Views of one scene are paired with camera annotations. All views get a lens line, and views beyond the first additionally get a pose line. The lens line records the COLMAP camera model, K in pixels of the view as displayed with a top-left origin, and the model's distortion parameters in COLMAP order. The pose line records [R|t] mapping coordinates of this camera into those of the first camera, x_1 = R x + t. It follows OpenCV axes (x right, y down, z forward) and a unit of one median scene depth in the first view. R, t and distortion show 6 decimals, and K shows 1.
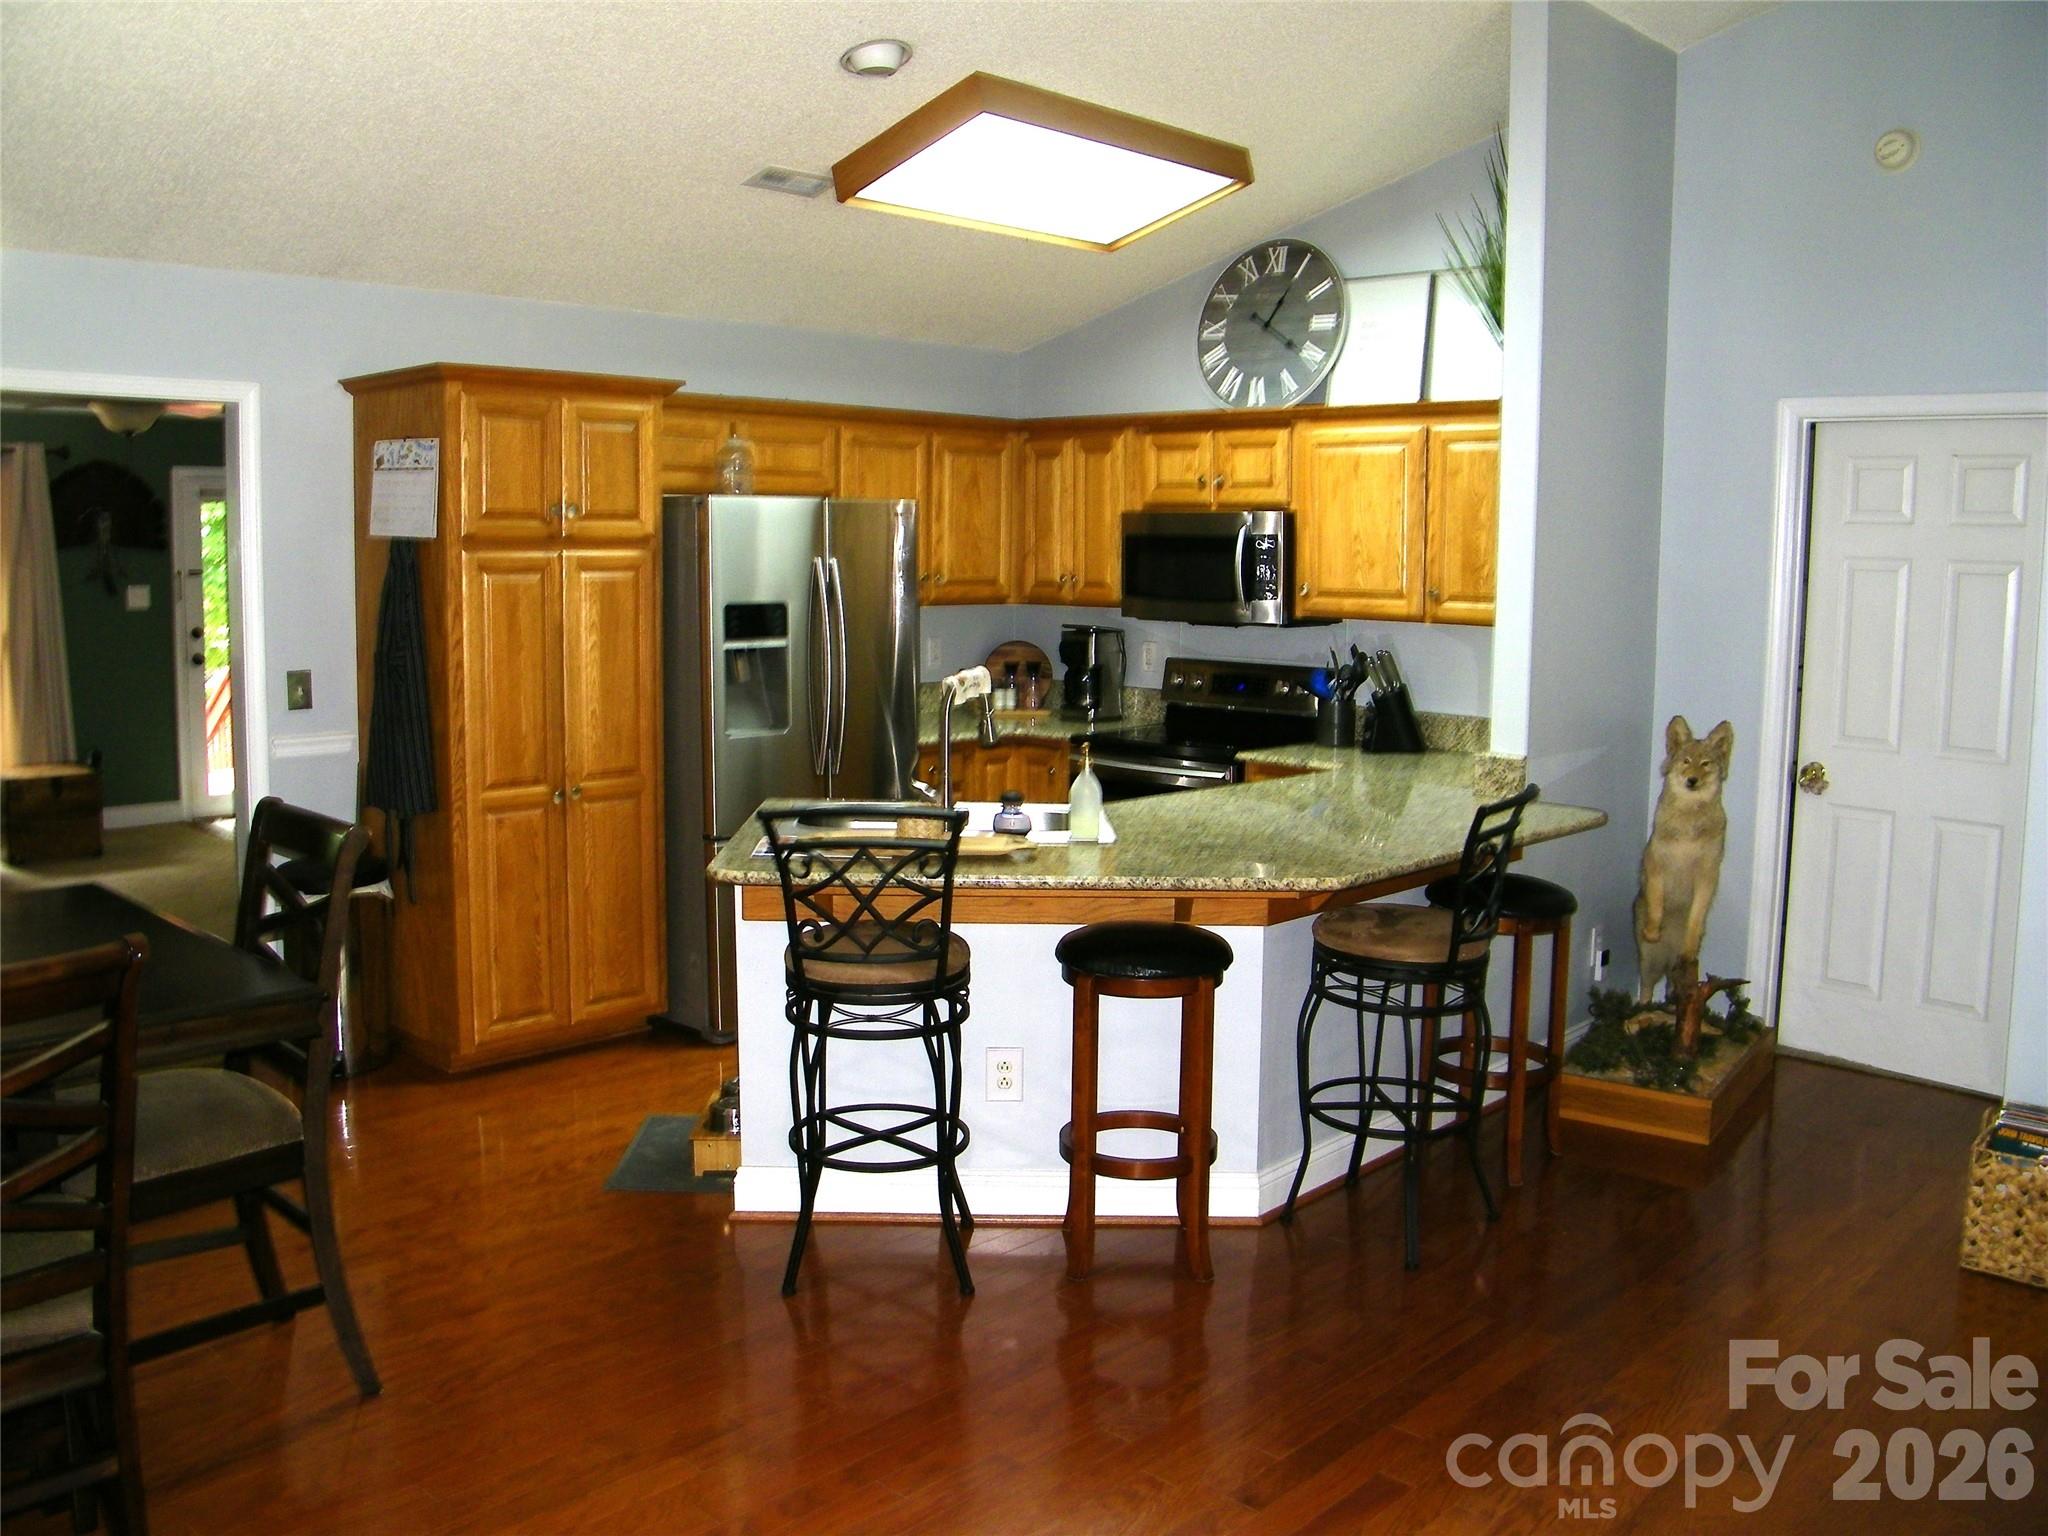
lens RADIAL K [[1716.3, 0, 1013.2], [0, 1716.3, 746.4], [0, 0, 1]] dist [-0.202164, 0.168699]
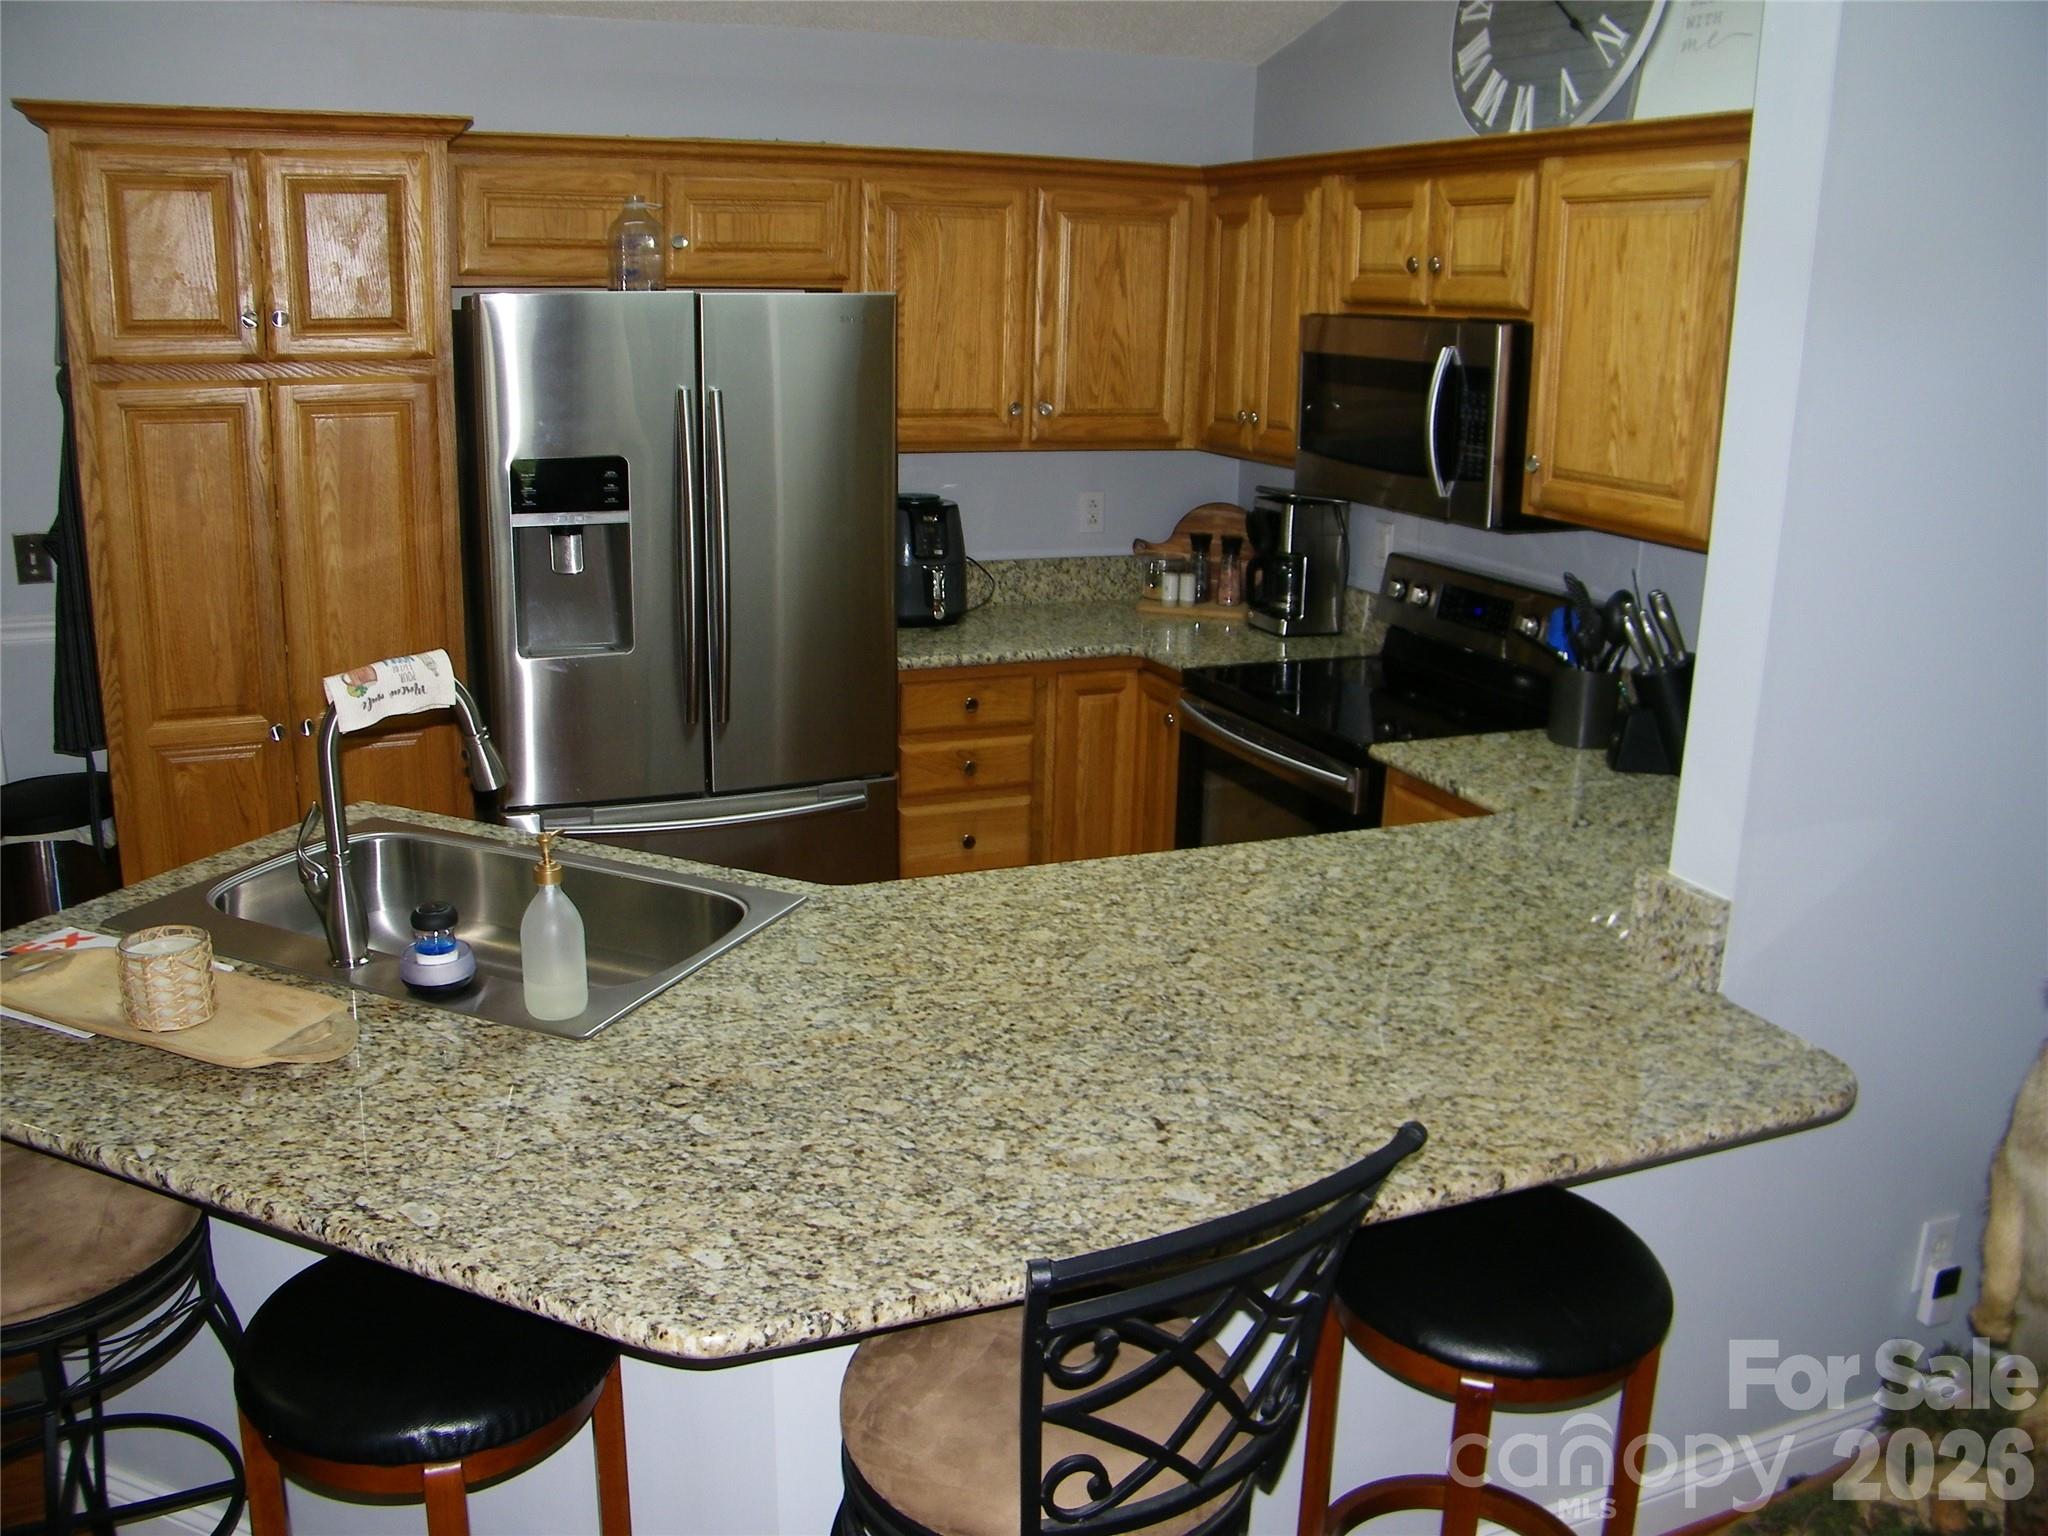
lens RADIAL K [[1716.3, 0, 1013.2], [0, 1716.3, 746.4], [0, 0, 1]] dist [-0.202164, 0.168699]
pose [[0.912357, 0.113066, -0.393472, 0.225263], [-0.059240, 0.987452, 0.146386, -0.066821], [0.405086, -0.110247, 0.907607, 0.393683]]
